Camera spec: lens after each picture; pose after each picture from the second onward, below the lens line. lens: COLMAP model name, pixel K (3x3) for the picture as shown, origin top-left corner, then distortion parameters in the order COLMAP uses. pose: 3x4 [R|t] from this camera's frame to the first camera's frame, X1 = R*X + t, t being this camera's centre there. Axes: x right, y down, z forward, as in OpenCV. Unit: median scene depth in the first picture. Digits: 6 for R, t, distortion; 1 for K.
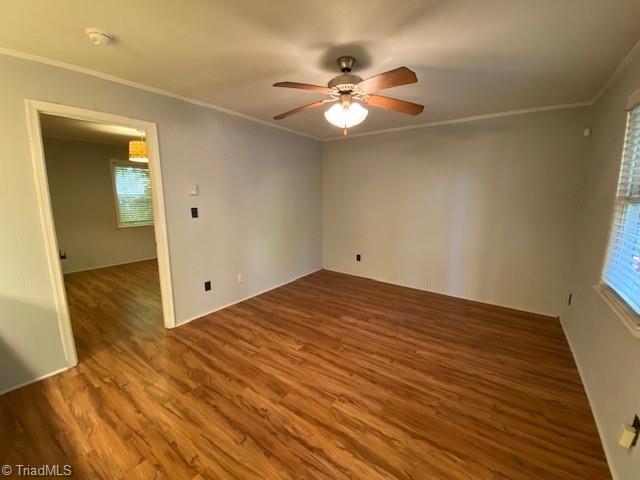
lens RADIAL K [[262.4, 0, 320.0], [0, 262.4, 240.0], [0, 0, 1]] dist [-0.031858, -0.000092]
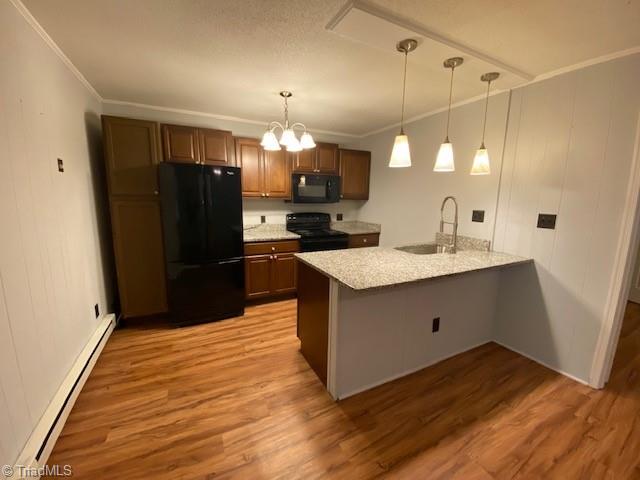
lens RADIAL K [[262.4, 0, 320.0], [0, 262.4, 240.0], [0, 0, 1]] dist [-0.031858, -0.000092]
pose [[-0.449707, 0.137750, -0.882490, 0.210448], [-0.166176, 0.957881, 0.234200, -0.063744], [0.877581, 0.251970, -0.407875, 0.400503]]
